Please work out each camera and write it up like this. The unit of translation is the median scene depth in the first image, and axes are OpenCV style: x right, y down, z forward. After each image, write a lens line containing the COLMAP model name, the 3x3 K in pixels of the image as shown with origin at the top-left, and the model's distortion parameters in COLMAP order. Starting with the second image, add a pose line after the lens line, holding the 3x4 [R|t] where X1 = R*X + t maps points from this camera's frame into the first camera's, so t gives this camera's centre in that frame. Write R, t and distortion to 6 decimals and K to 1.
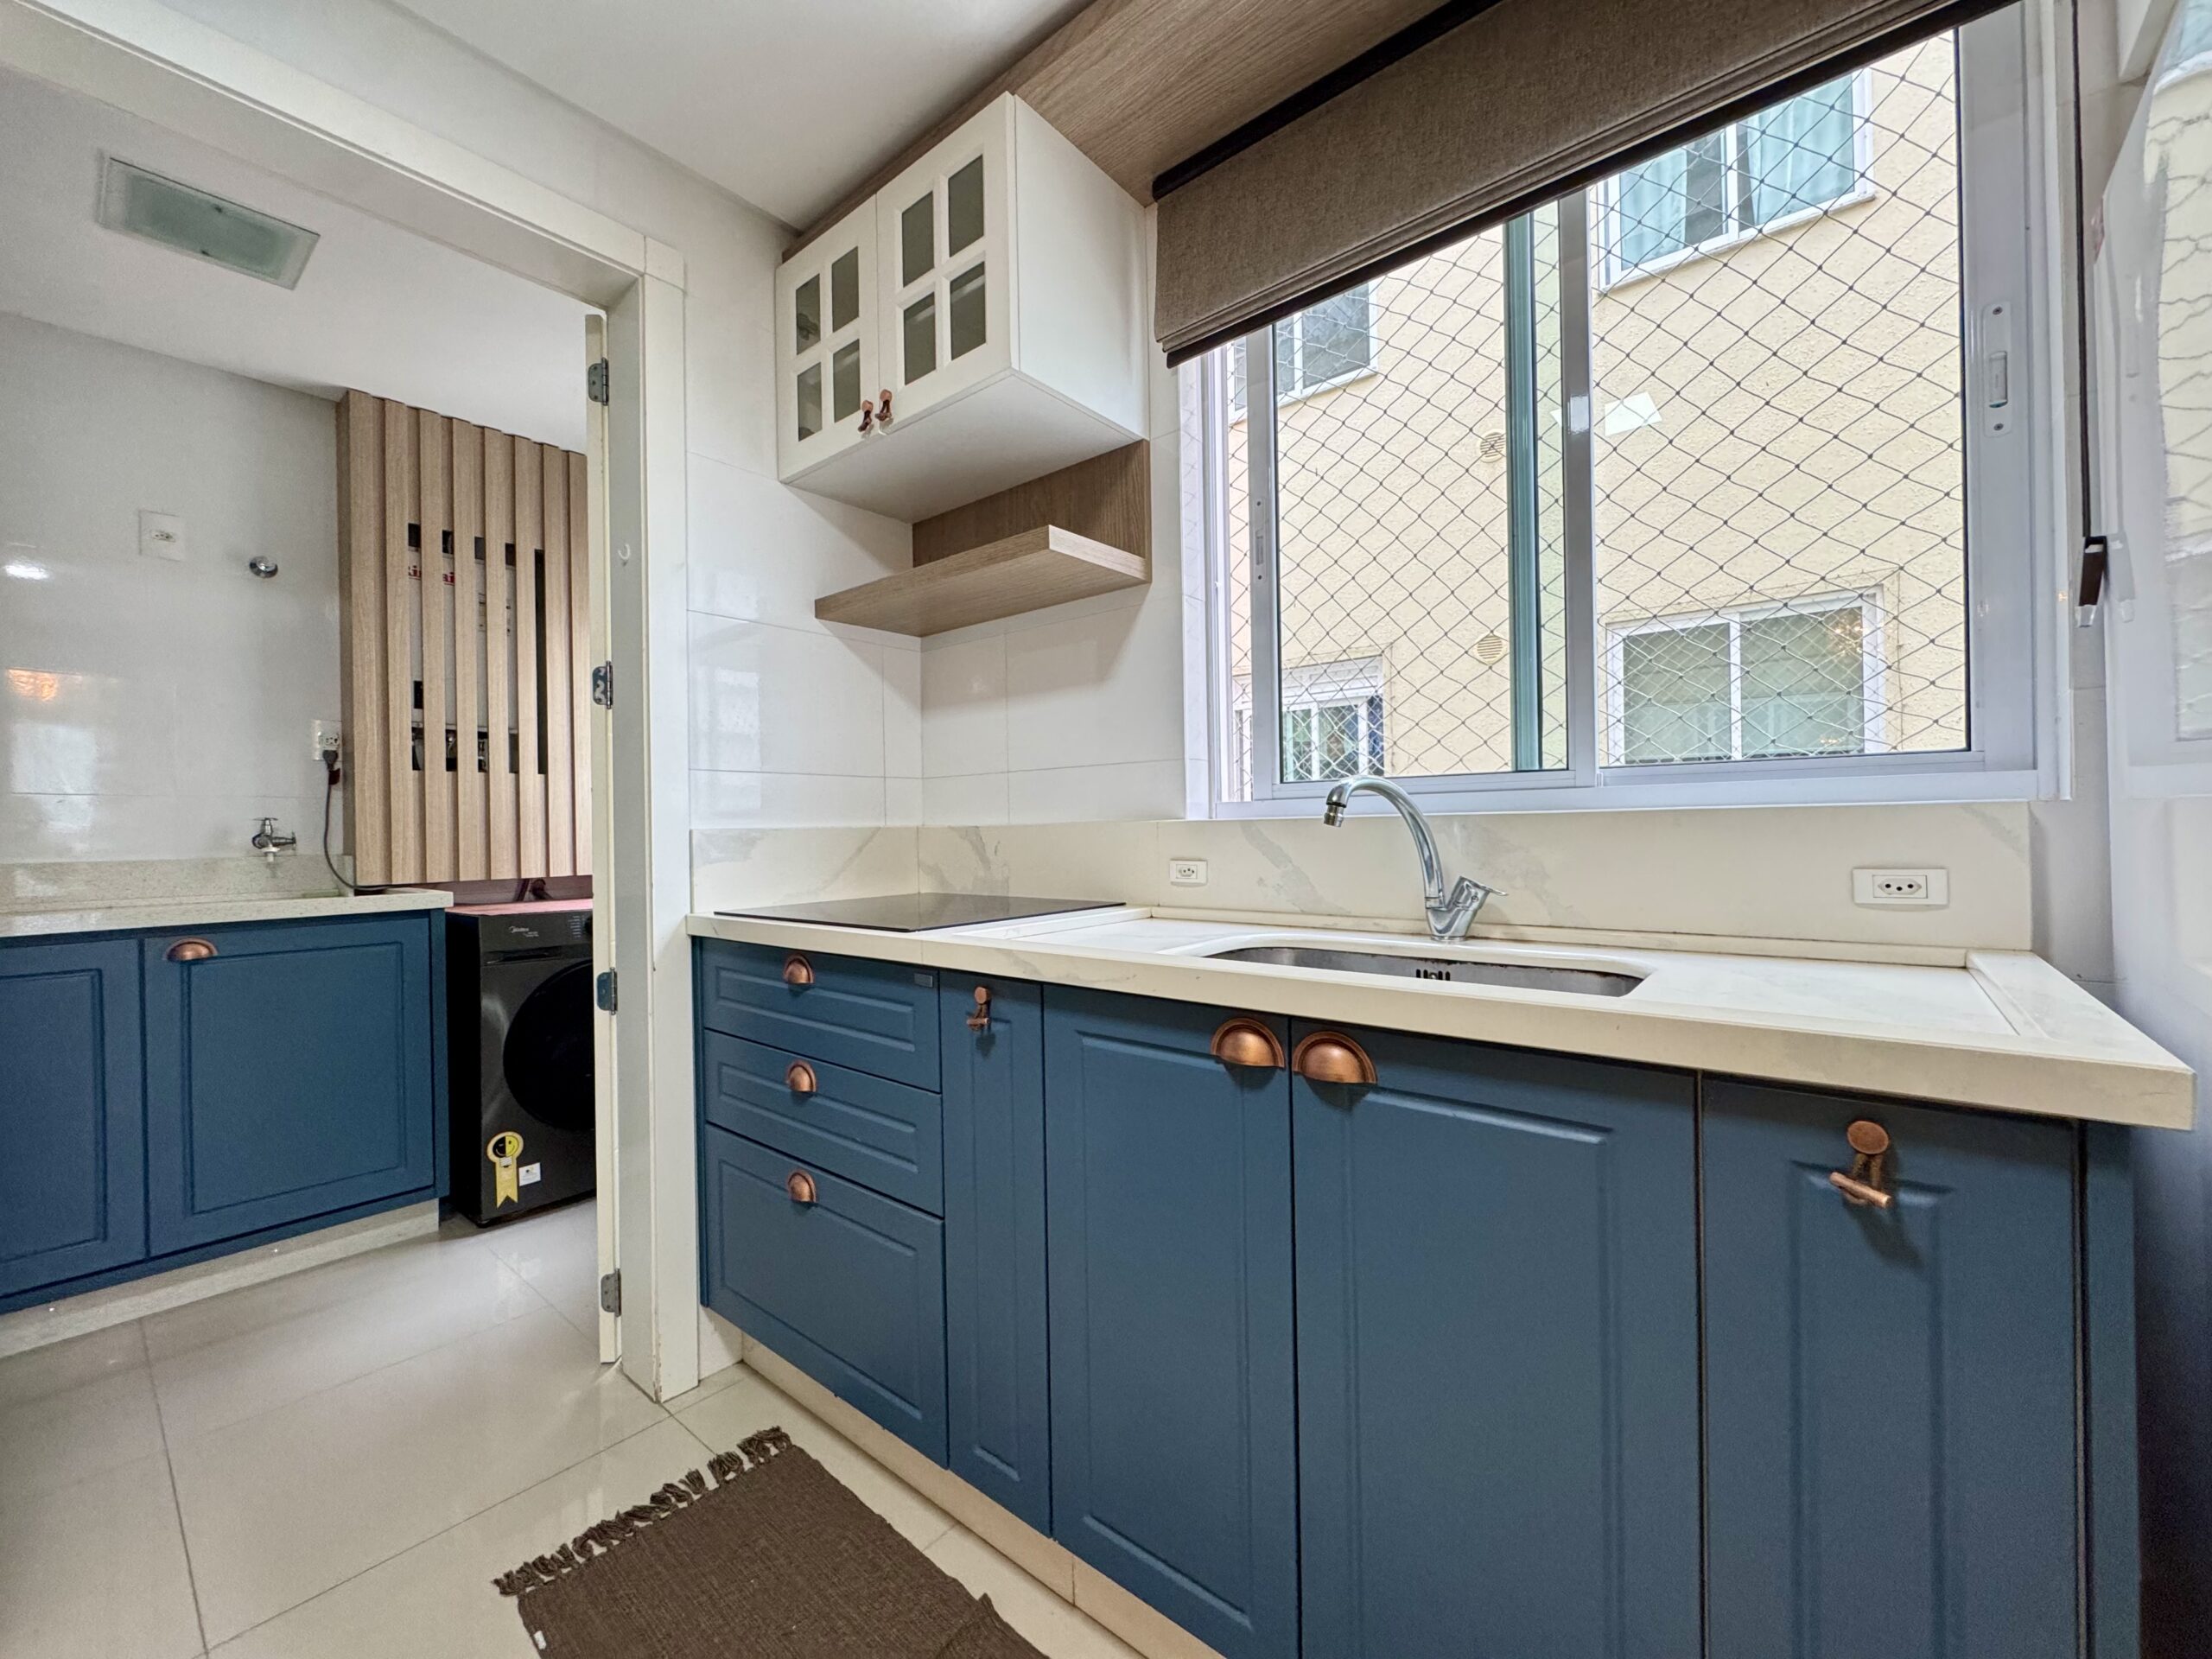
lens RADIAL K [[885.7, 0, 1101.4], [0, 885.7, 826.0], [0, 0, 1]] dist [-0.005857, -0.000027]
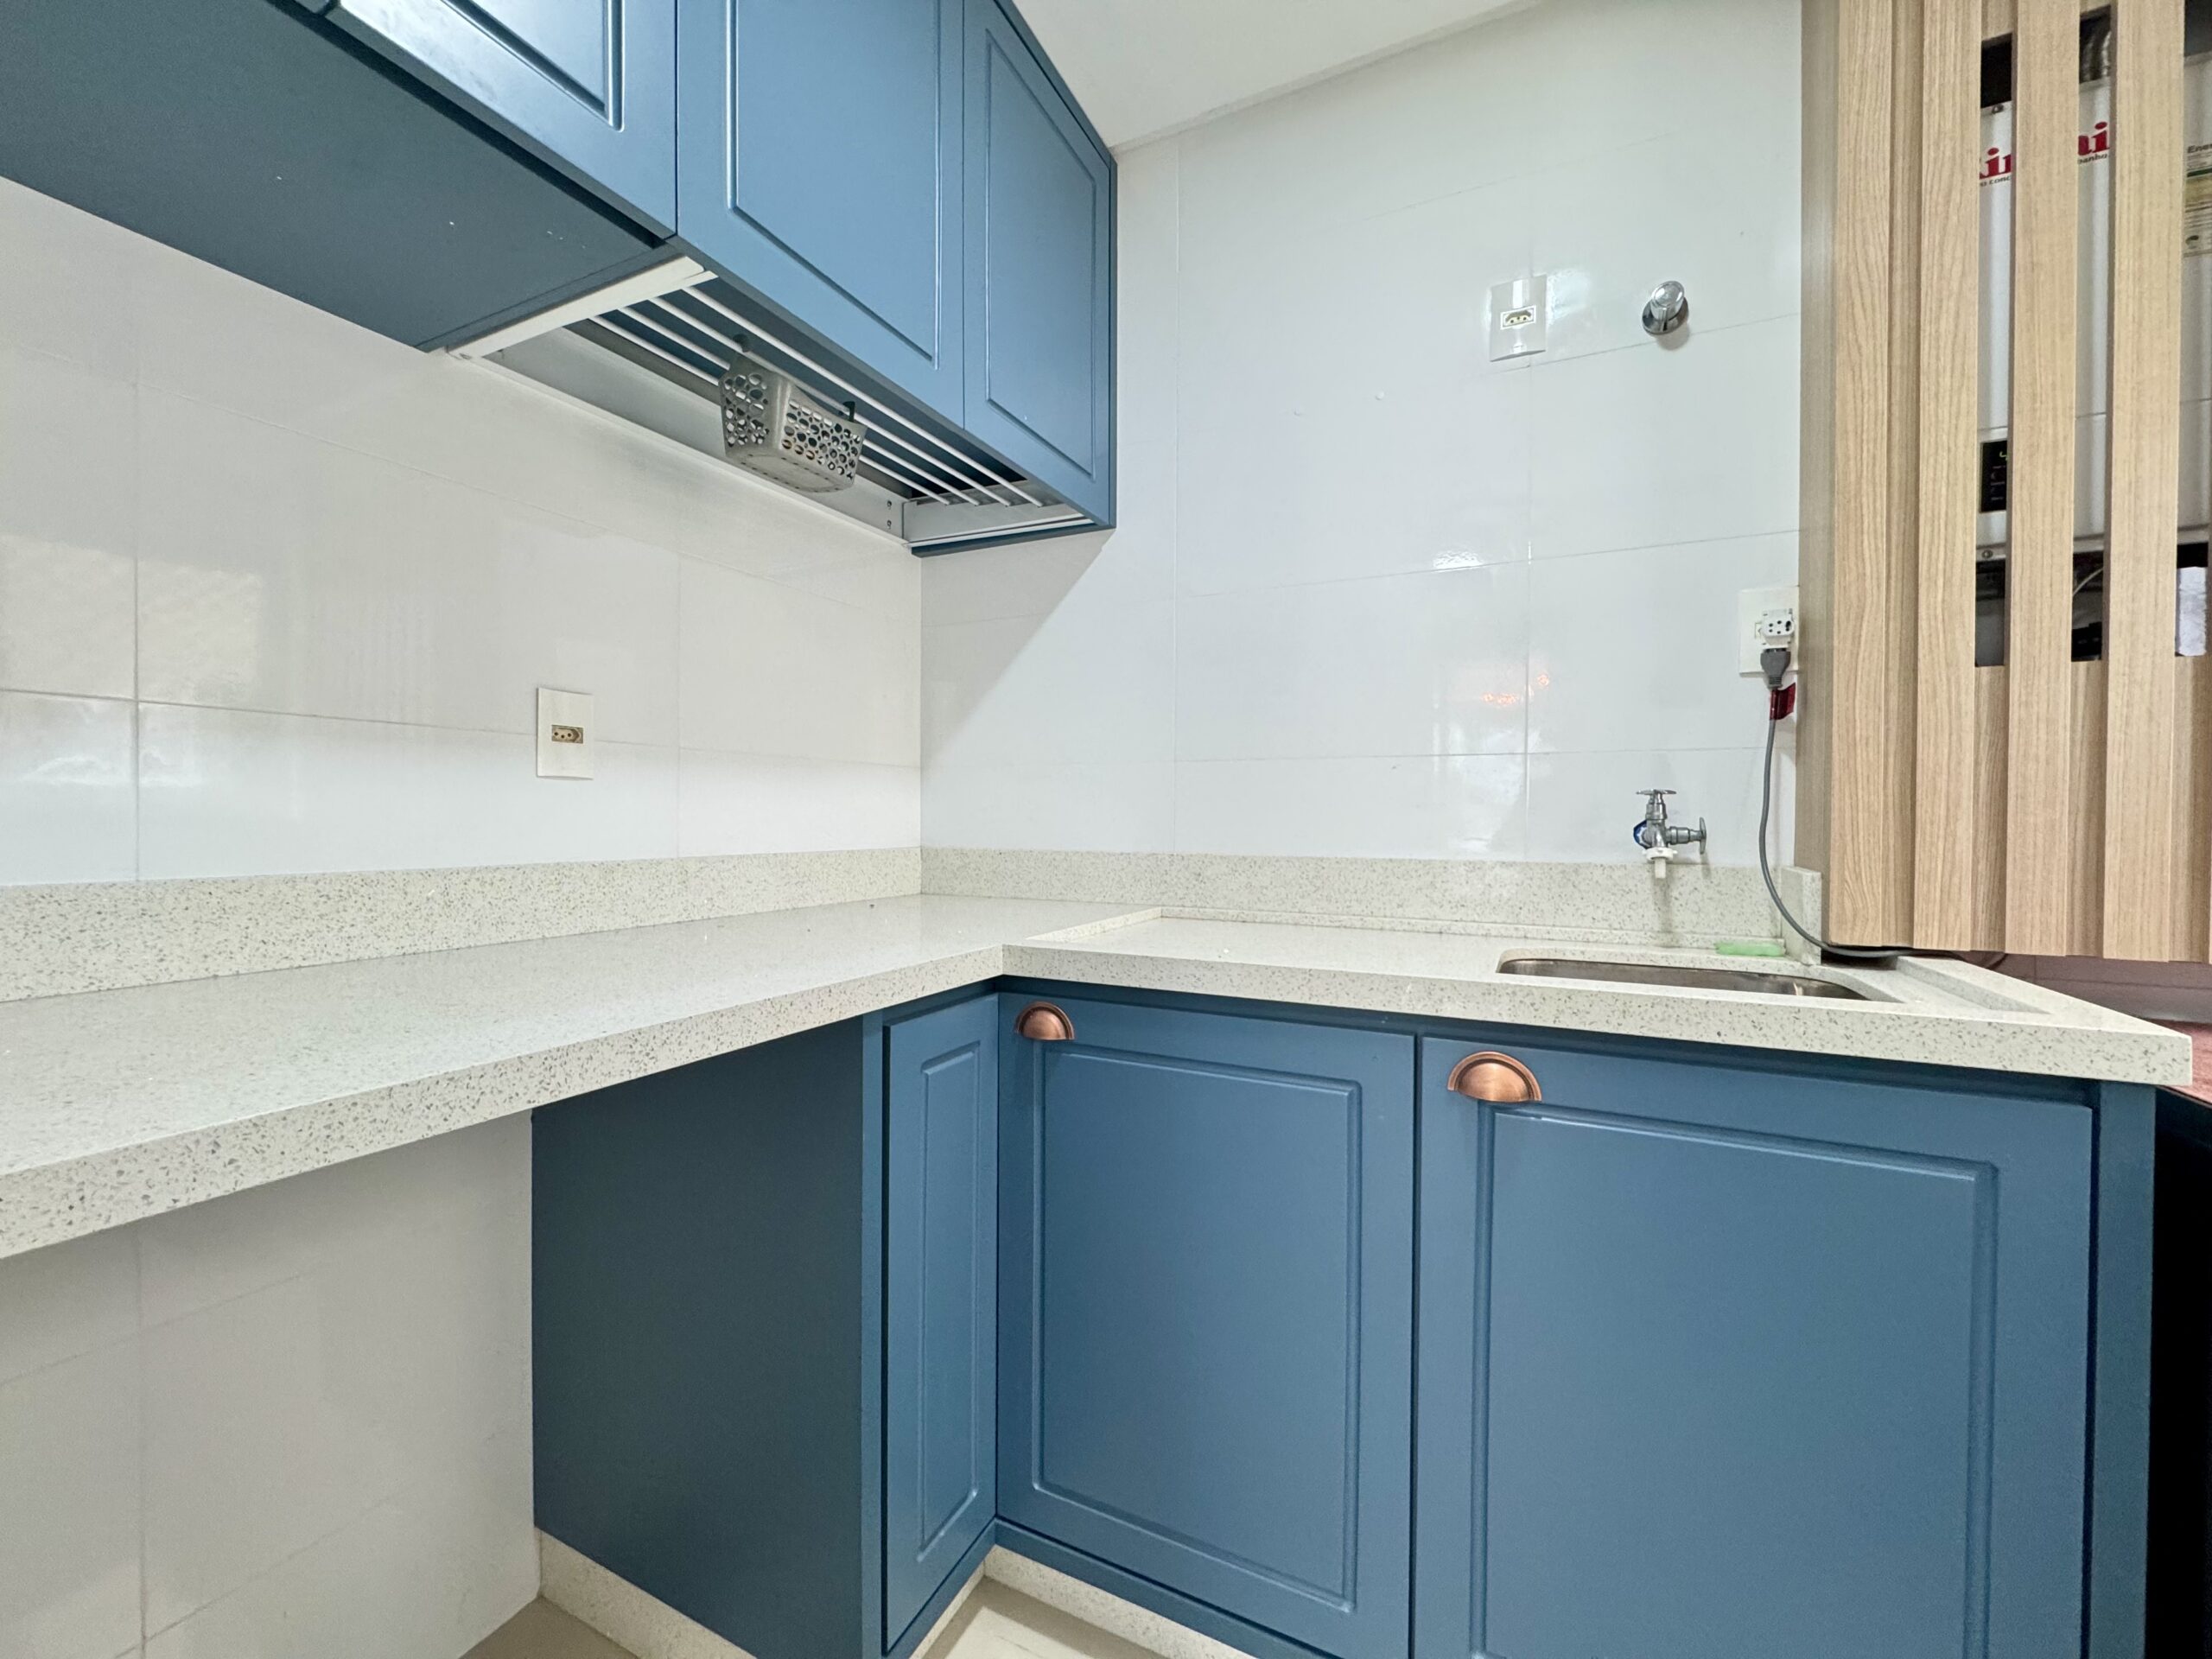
lens RADIAL K [[885.7, 0, 1101.4], [0, 885.7, 826.0], [0, 0, 1]] dist [-0.005857, -0.000027]
pose [[0.235453, 0.030703, -0.971401, -0.480607], [-0.011168, 0.999520, 0.028885, 0.000811], [0.971822, 0.004048, 0.235683, 0.518532]]
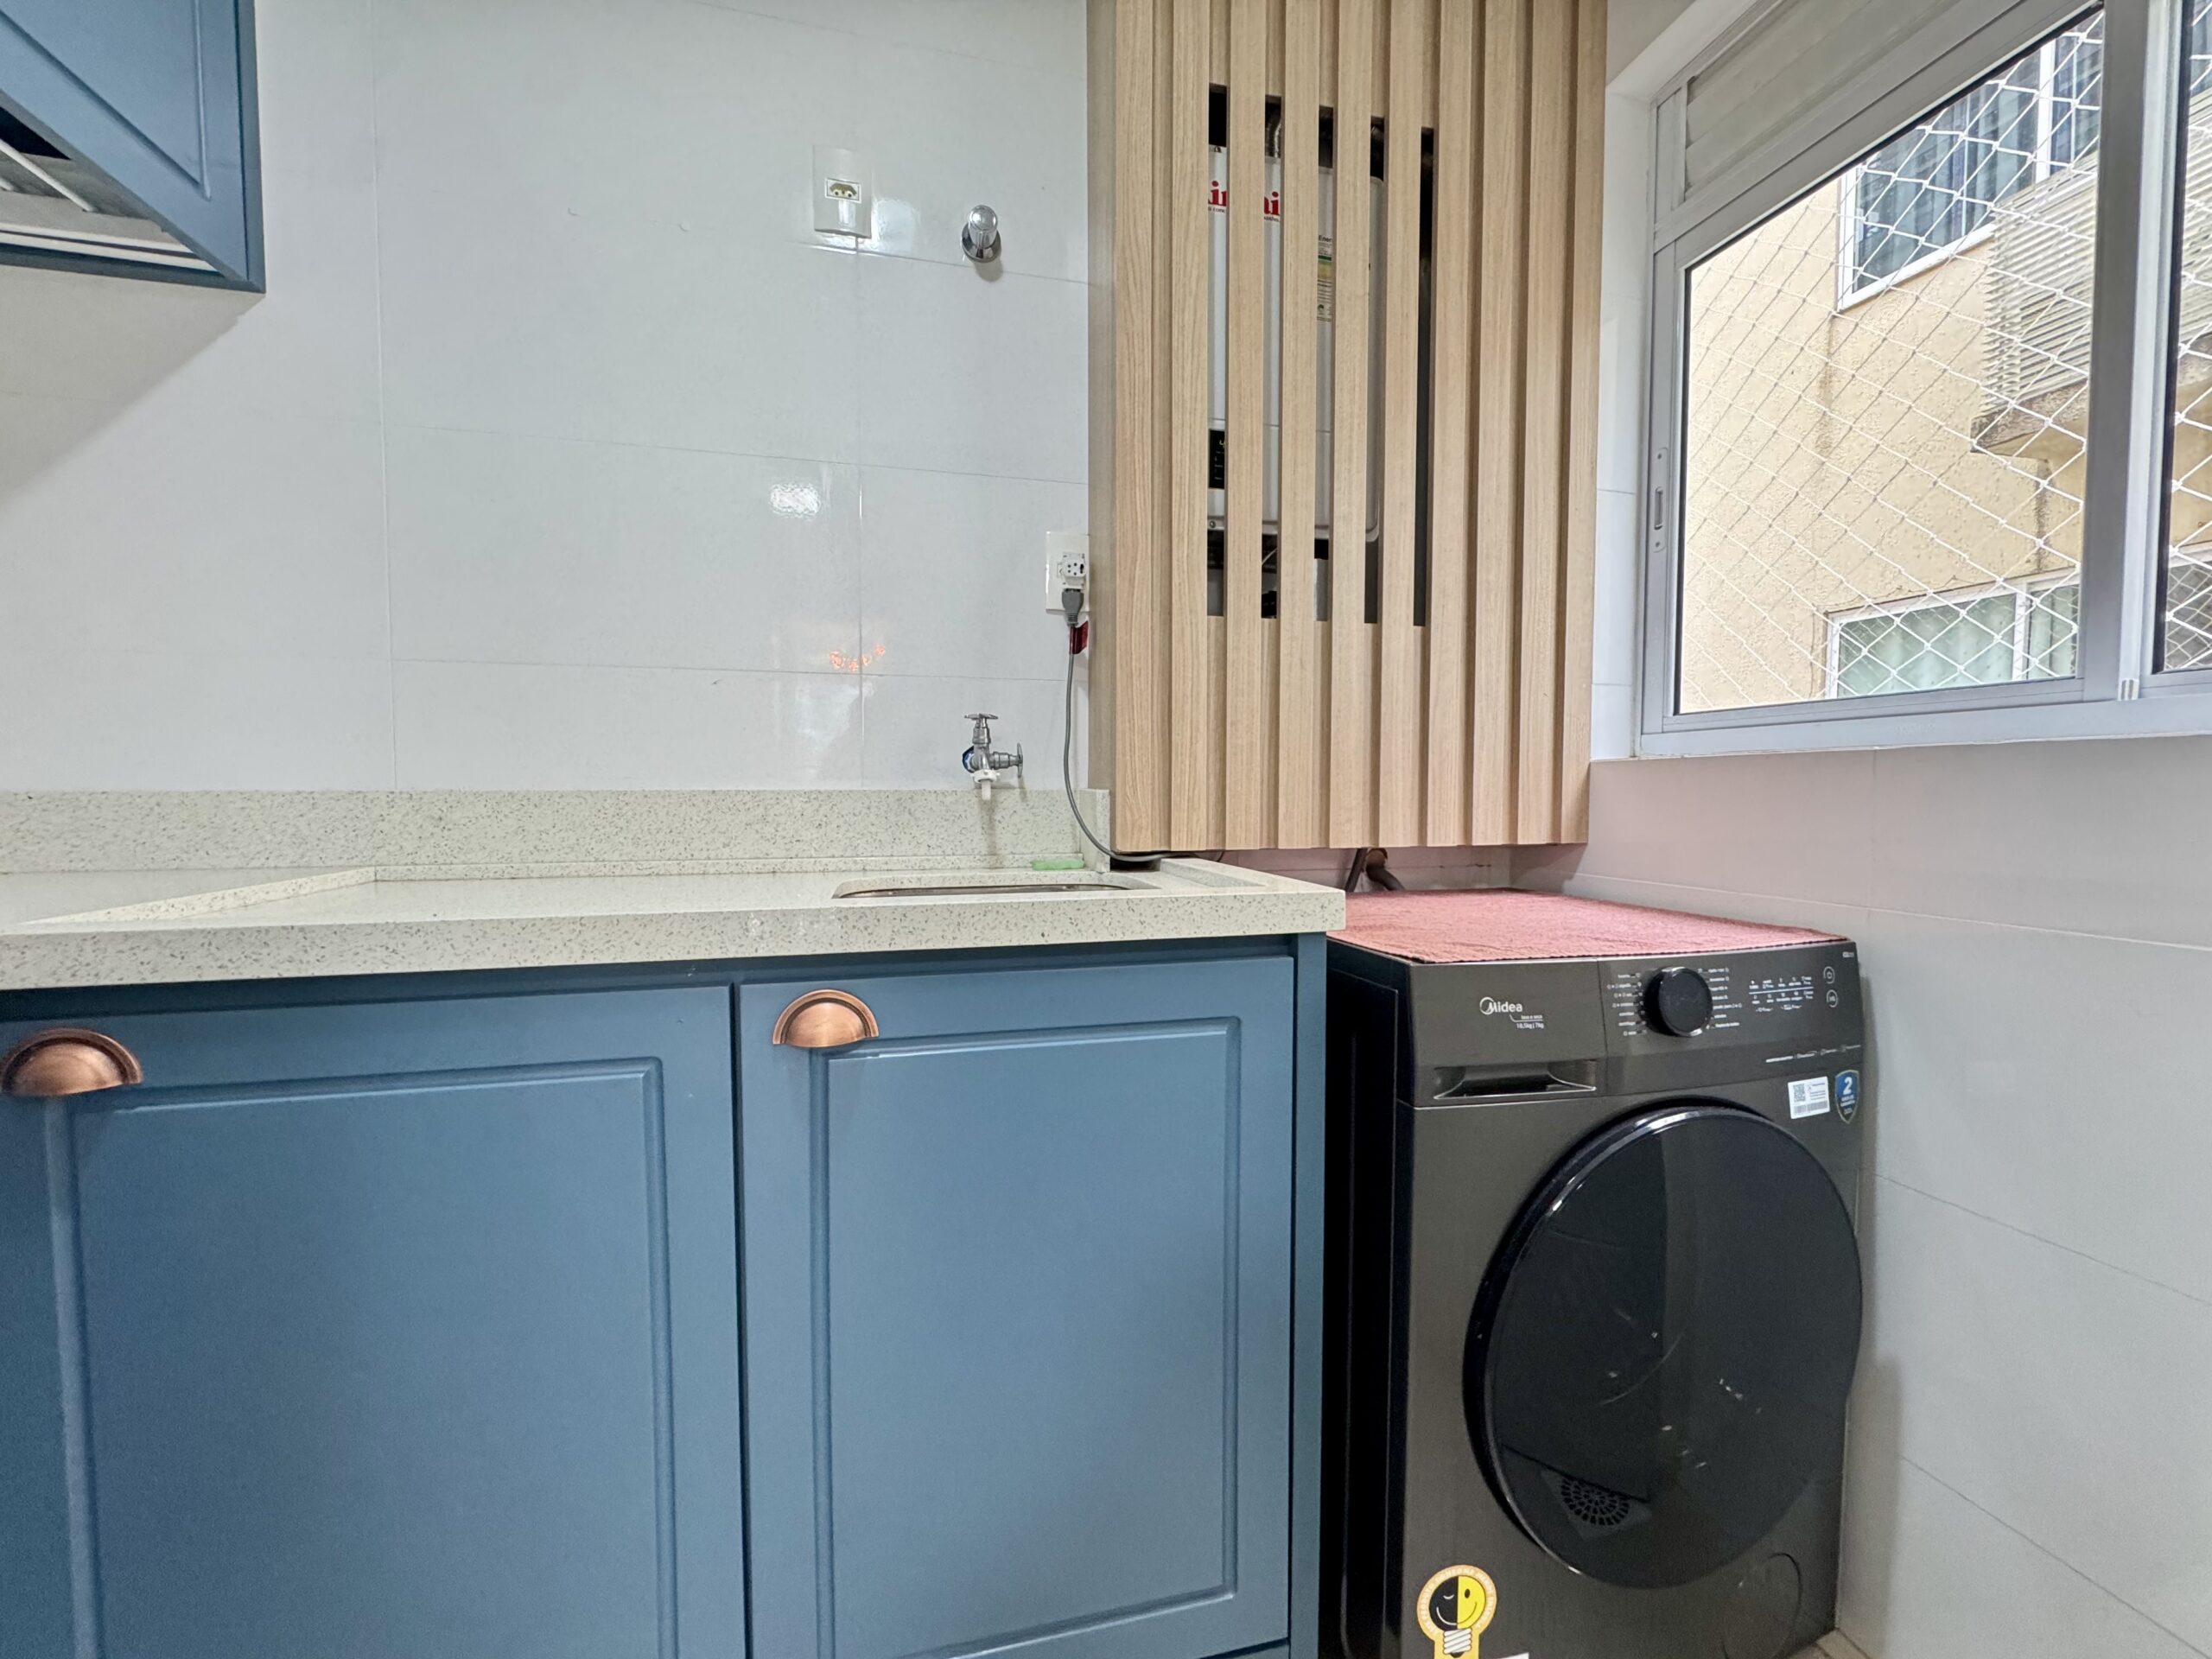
lens RADIAL K [[885.7, 0, 1101.4], [0, 885.7, 826.0], [0, 0, 1]] dist [-0.005857, -0.000027]
pose [[0.806074, 0.044070, -0.590171, -0.531817], [-0.015021, 0.998426, 0.054039, 0.025390], [0.591624, -0.034694, 0.805467, 0.567932]]
